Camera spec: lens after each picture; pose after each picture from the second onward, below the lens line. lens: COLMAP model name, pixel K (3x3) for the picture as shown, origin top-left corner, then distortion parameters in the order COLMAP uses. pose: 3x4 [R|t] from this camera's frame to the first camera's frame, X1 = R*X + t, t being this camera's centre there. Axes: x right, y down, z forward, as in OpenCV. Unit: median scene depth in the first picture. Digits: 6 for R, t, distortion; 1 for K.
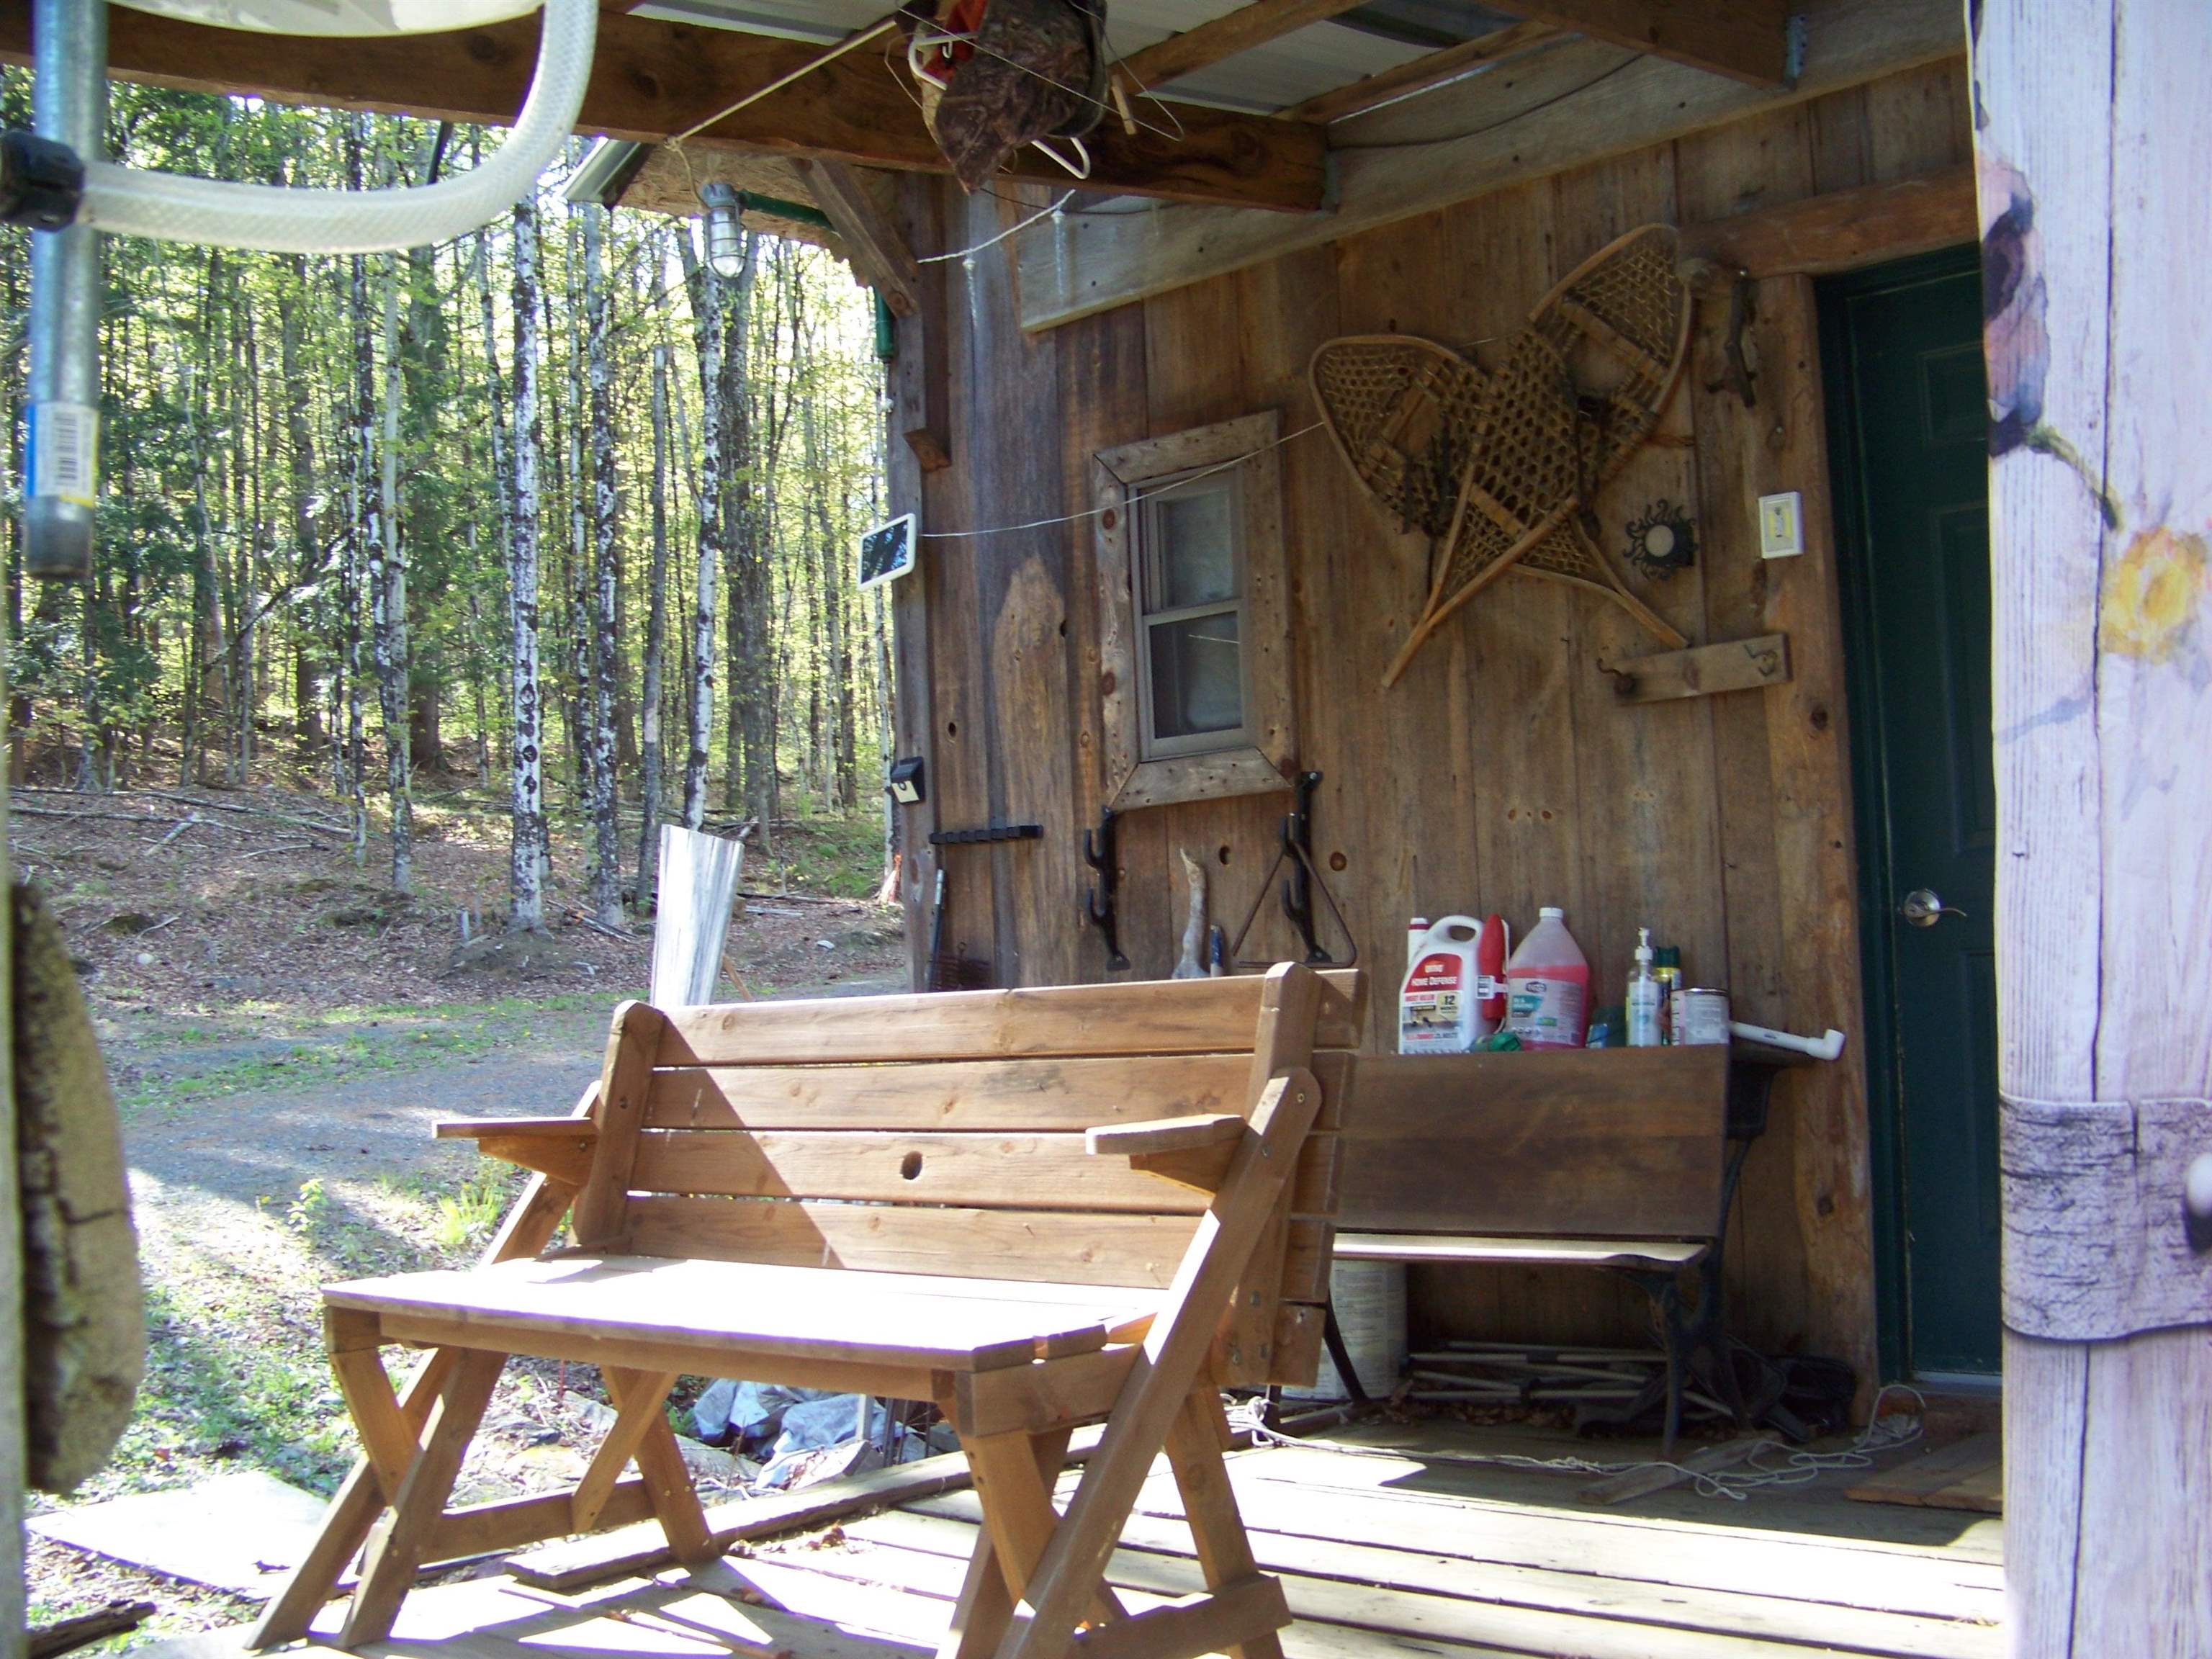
lens RADIAL K [[2392.1, 0, 1106.0], [0, 2392.1, 829.5], [0, 0, 1]] dist [-0.257133, 0.371718]
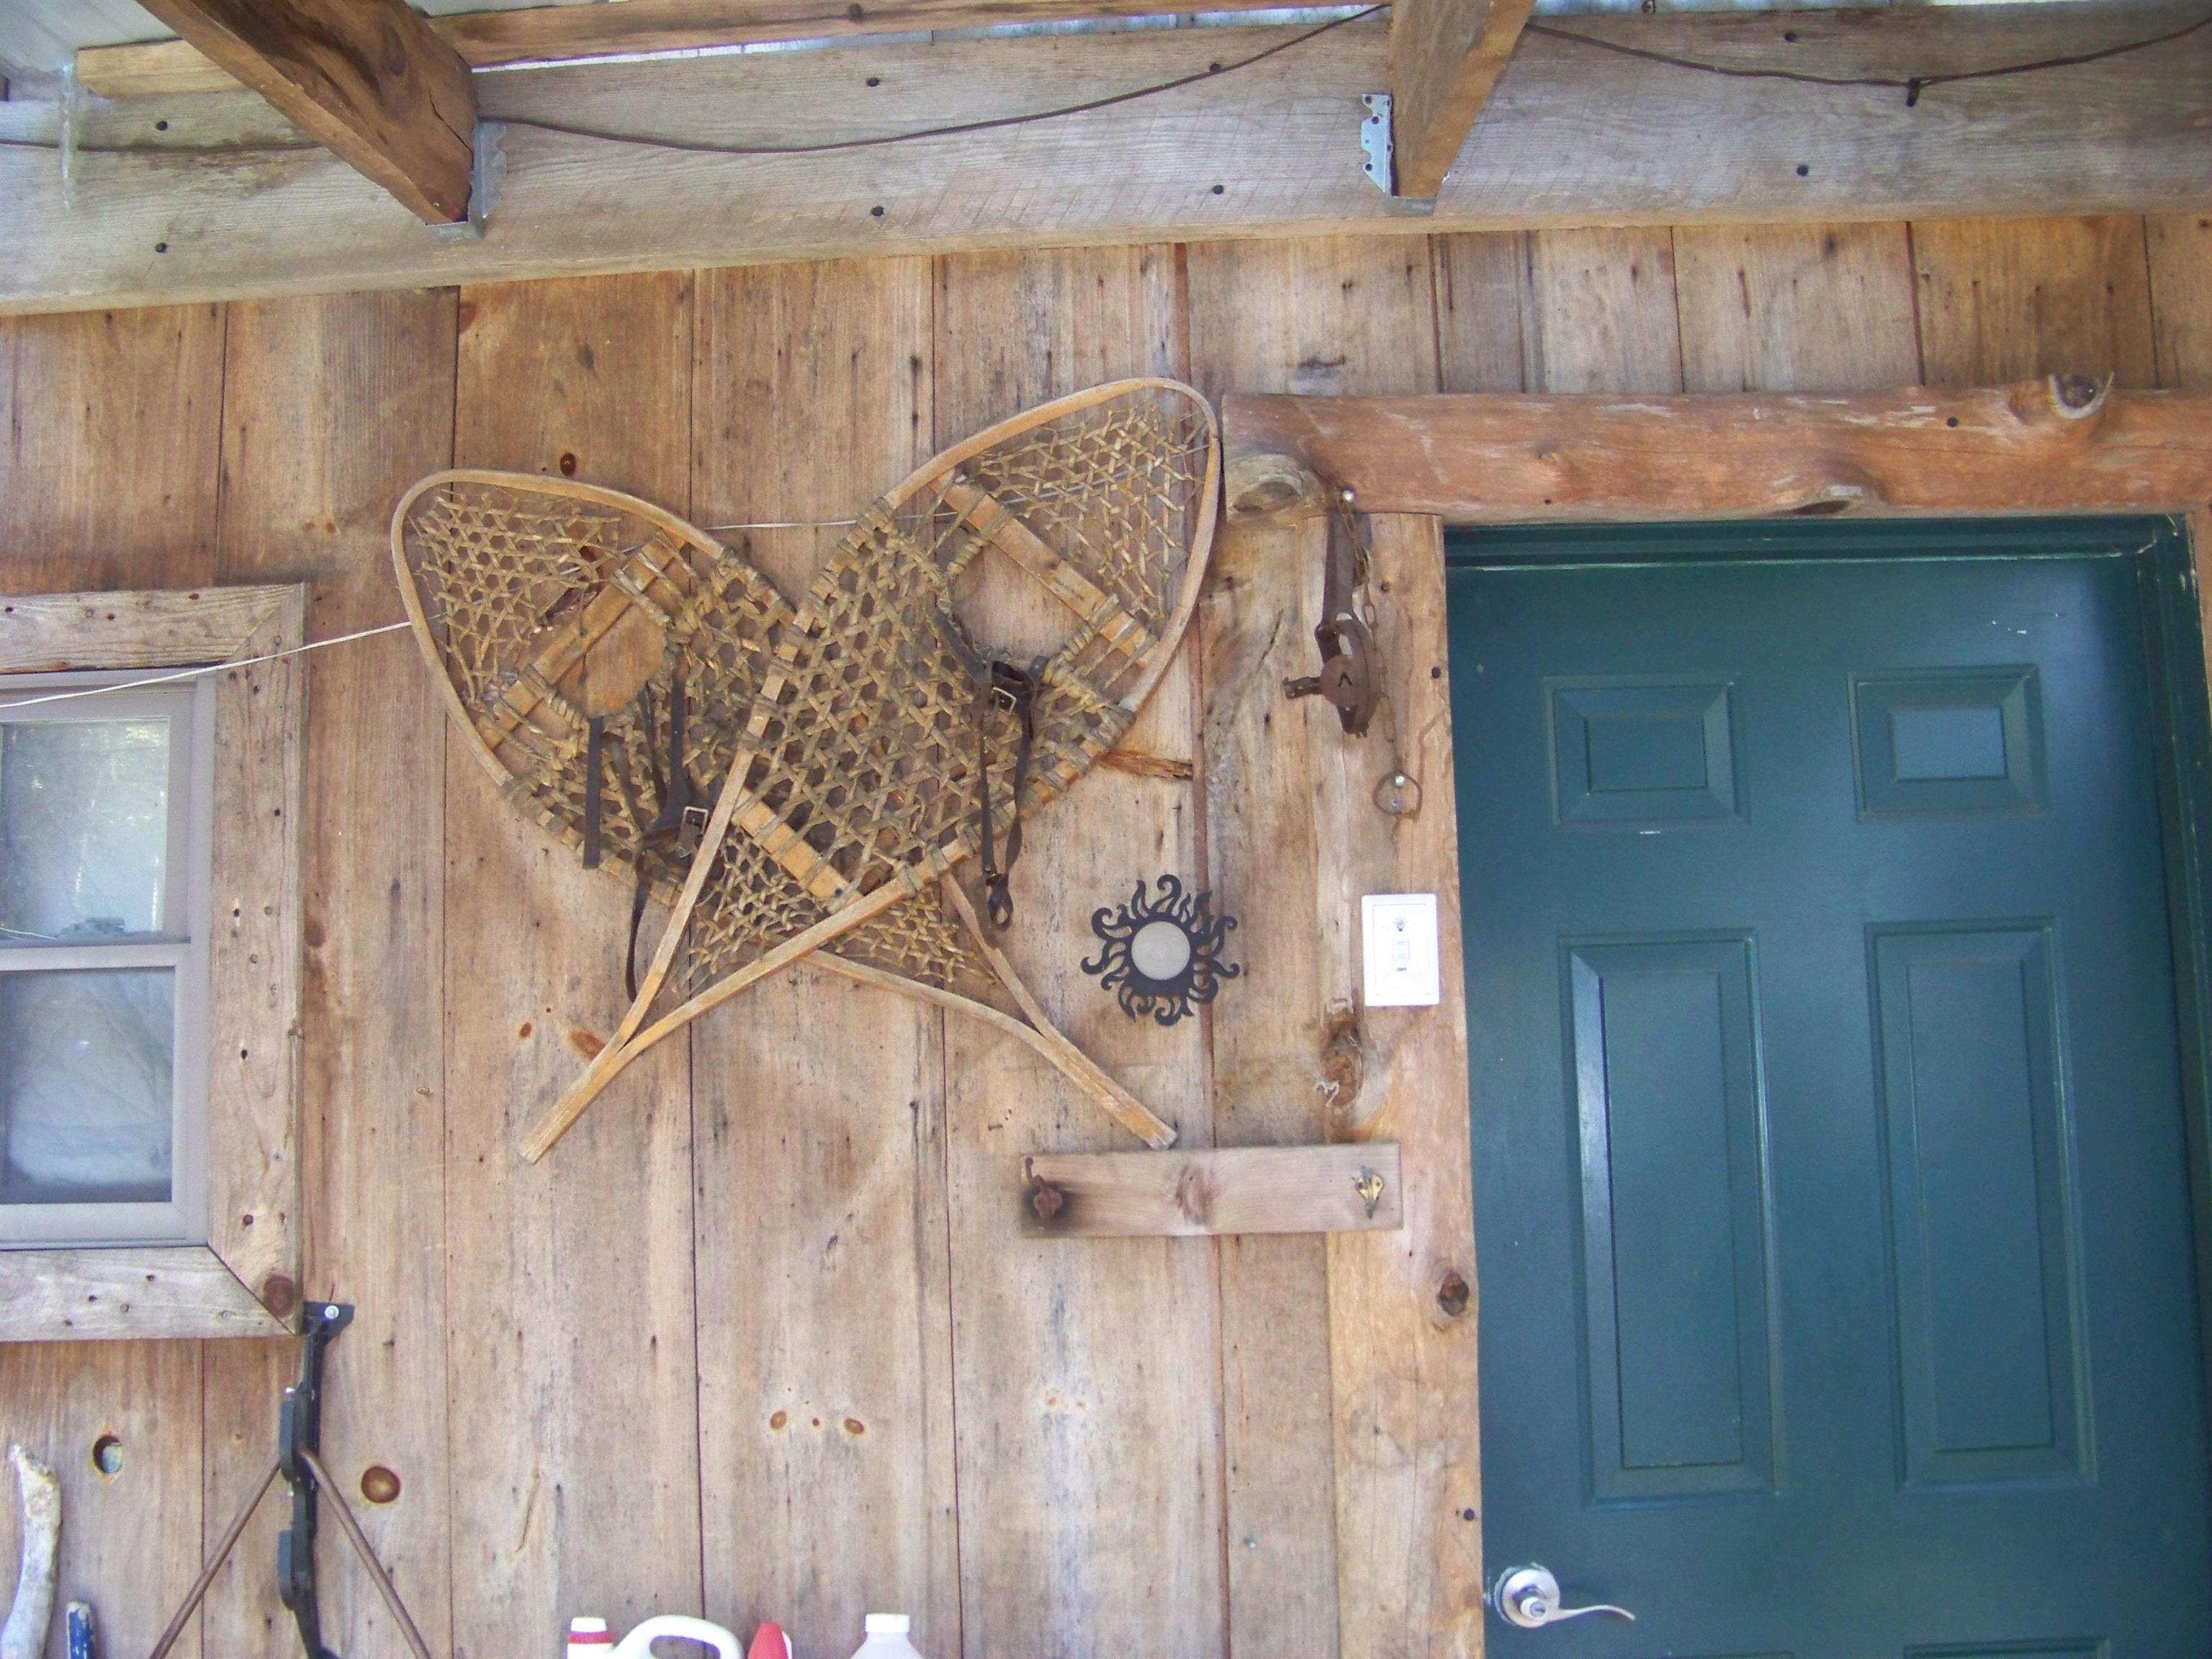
lens RADIAL K [[2392.1, 0, 1106.0], [0, 2392.1, 829.5], [0, 0, 1]] dist [-0.257133, 0.371718]
pose [[0.754773, 0.104938, 0.647539, -0.128258], [-0.046294, 0.993182, -0.106992, -0.085320], [-0.654351, 0.050777, 0.754484, 0.553362]]
